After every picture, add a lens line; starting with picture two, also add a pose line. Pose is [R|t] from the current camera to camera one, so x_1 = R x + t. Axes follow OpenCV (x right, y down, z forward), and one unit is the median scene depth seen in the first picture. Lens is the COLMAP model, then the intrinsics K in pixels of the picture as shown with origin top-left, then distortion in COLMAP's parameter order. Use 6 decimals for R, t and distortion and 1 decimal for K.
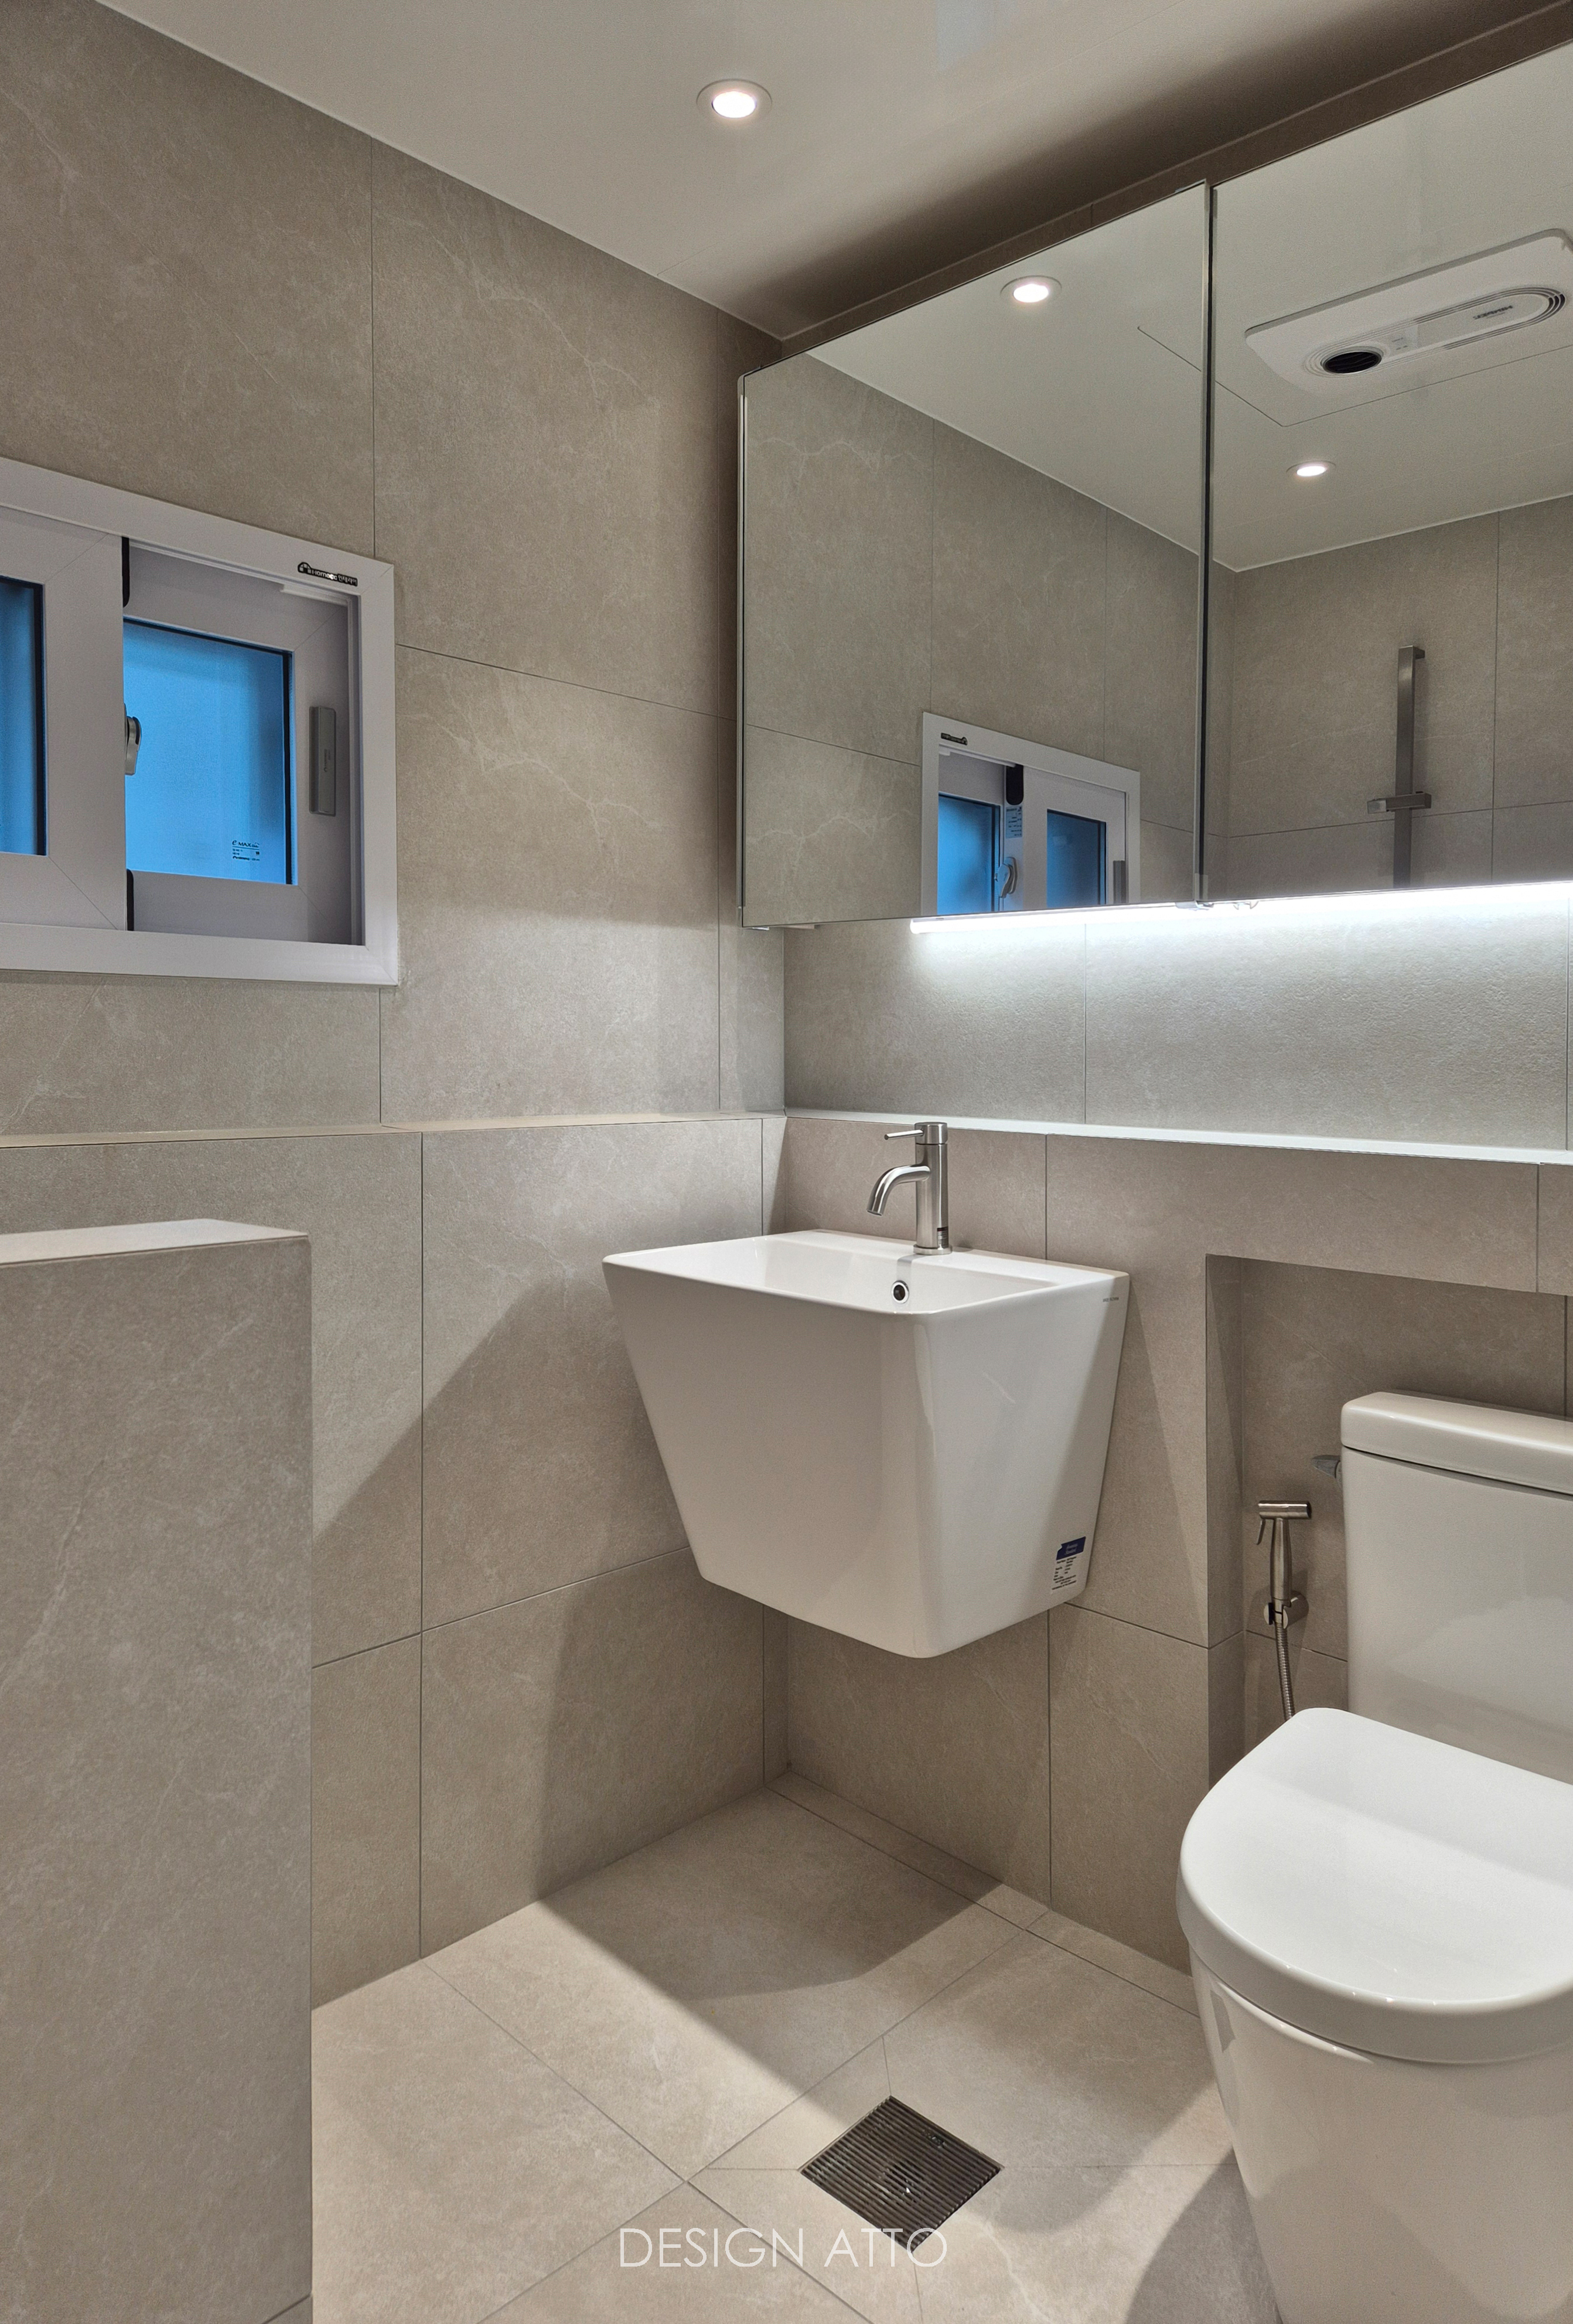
lens RADIAL K [[1625.9, 0, 881.3], [0, 1625.9, 1113.8], [0, 0, 1]] dist [0.079970, -0.066125]
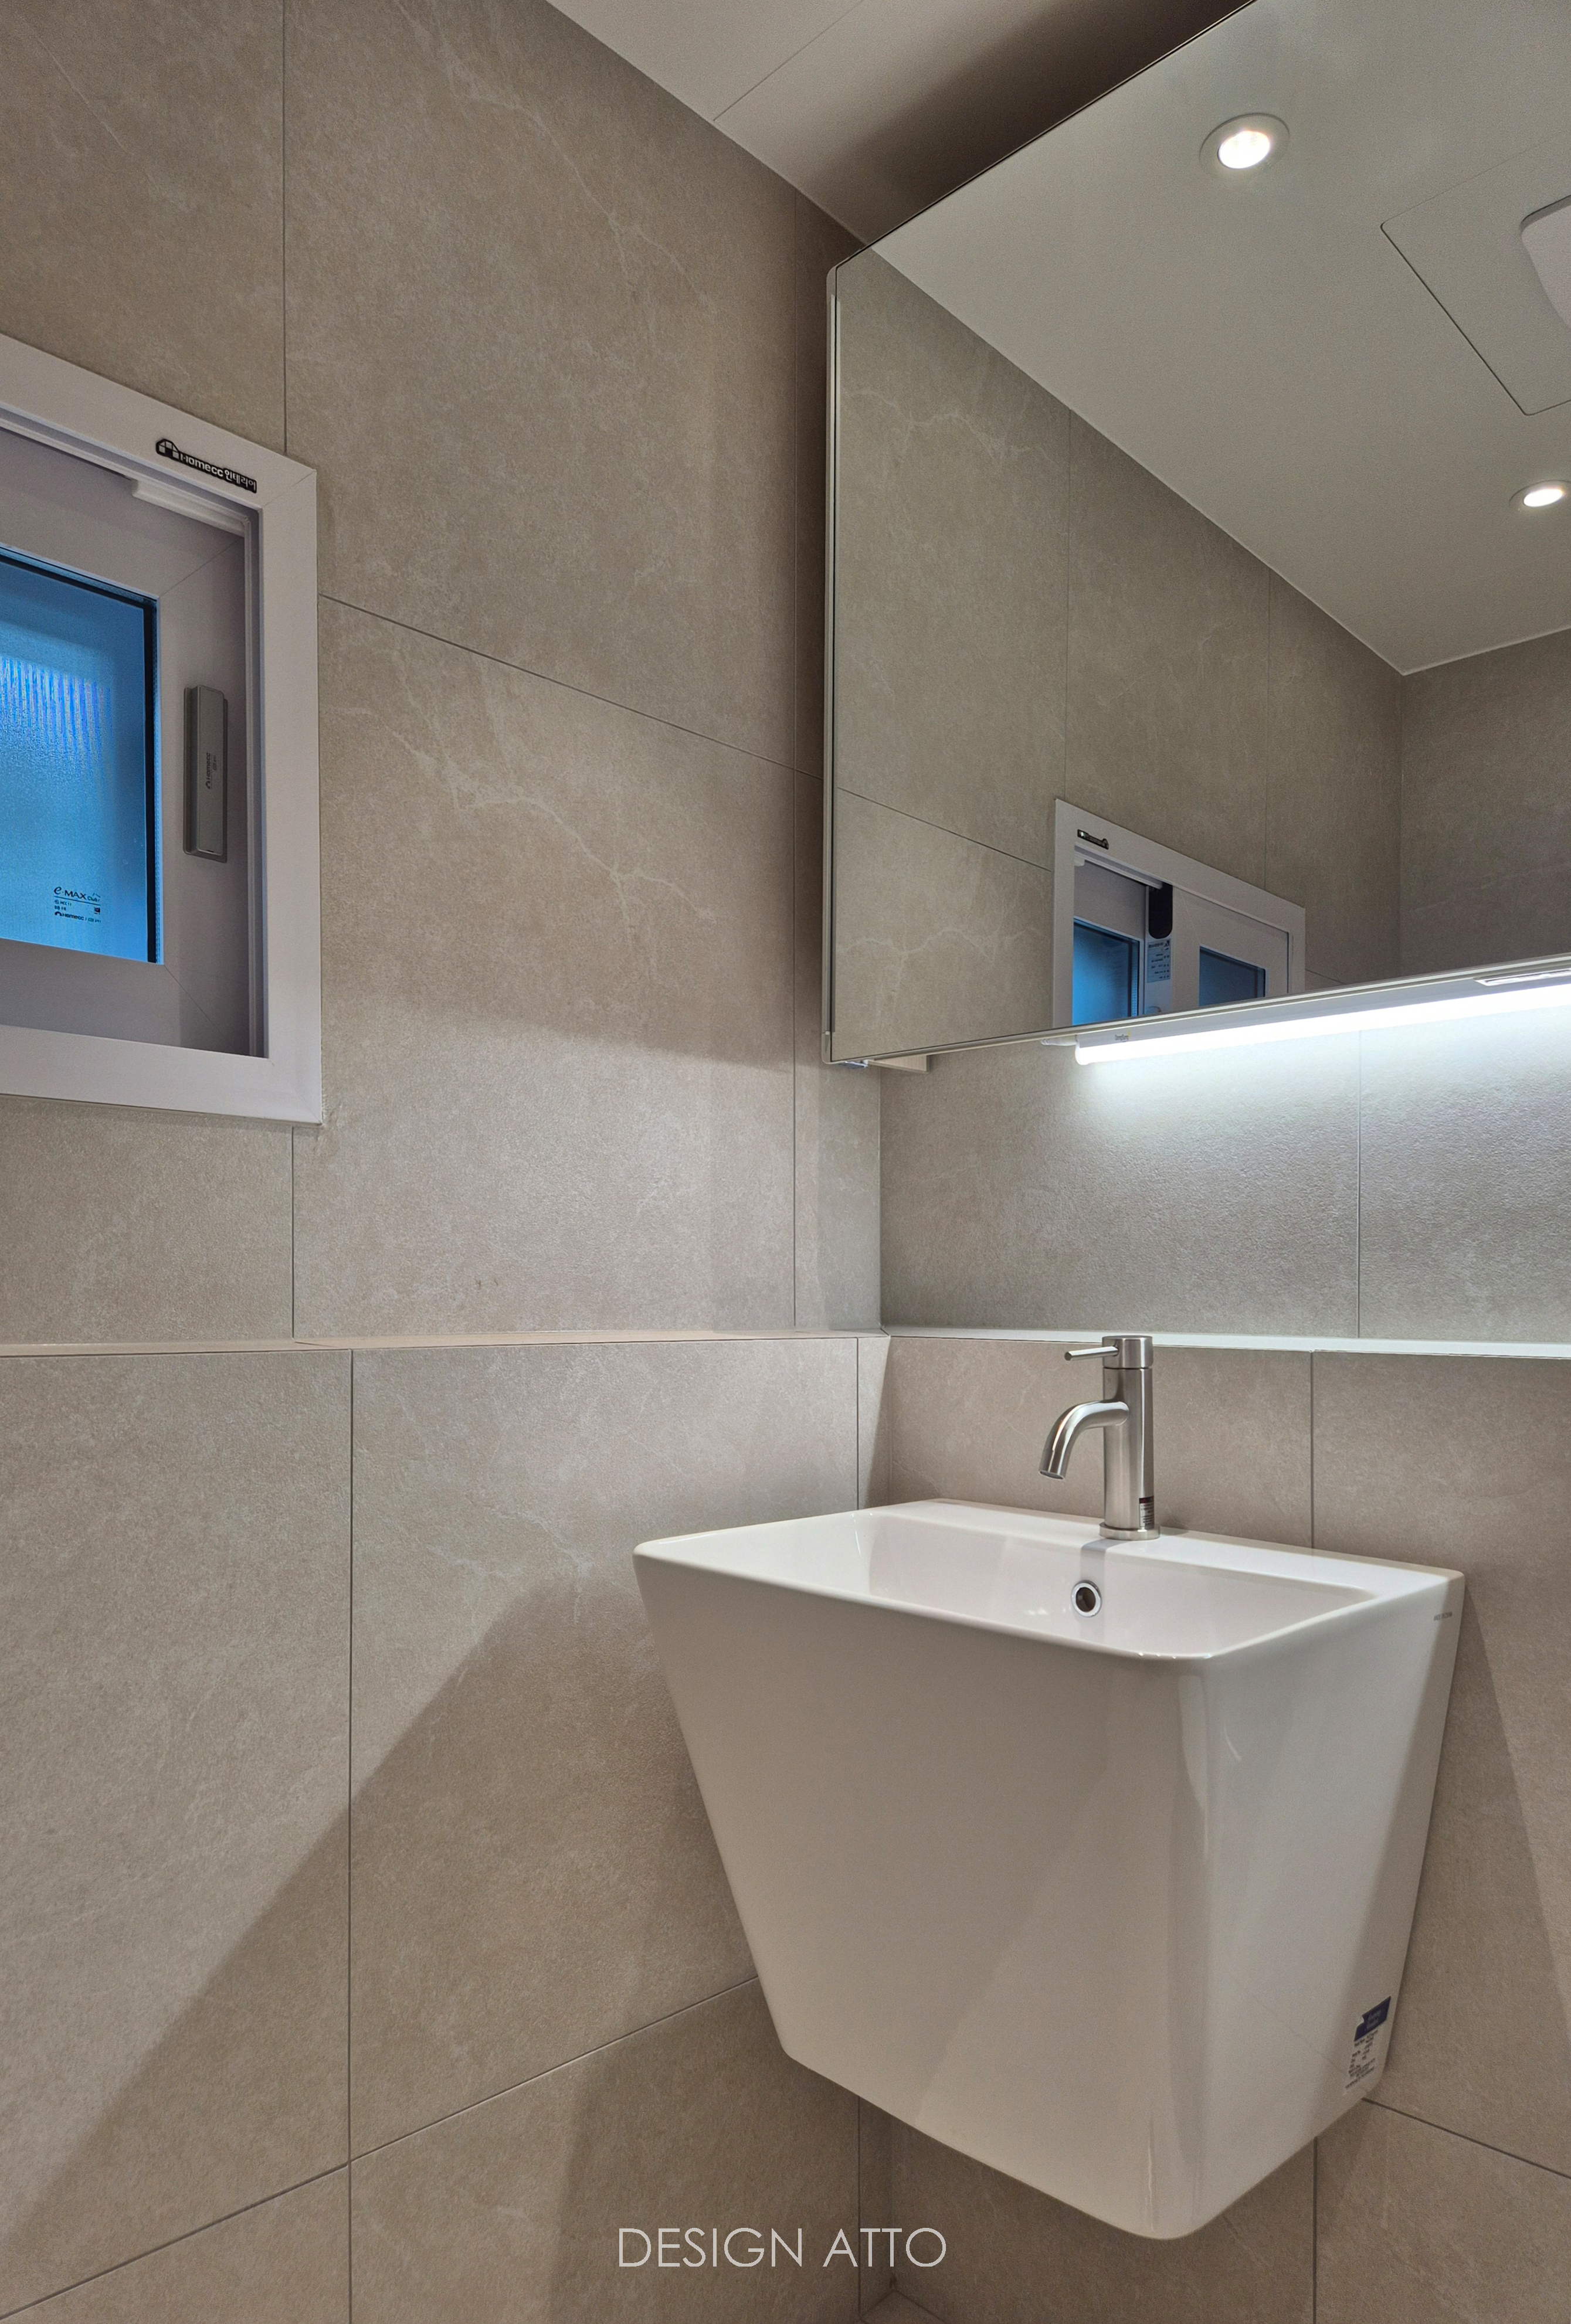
lens RADIAL K [[1523.0, 0, 784.5], [0, 1523.0, 1246.2], [0, 0, 1]] dist [0.067797, -0.044420]
pose [[0.997735, -0.013990, -0.065801, -0.069702], [0.008494, 0.996507, -0.083079, 0.020322], [0.066734, 0.082332, 0.994368, 0.391867]]
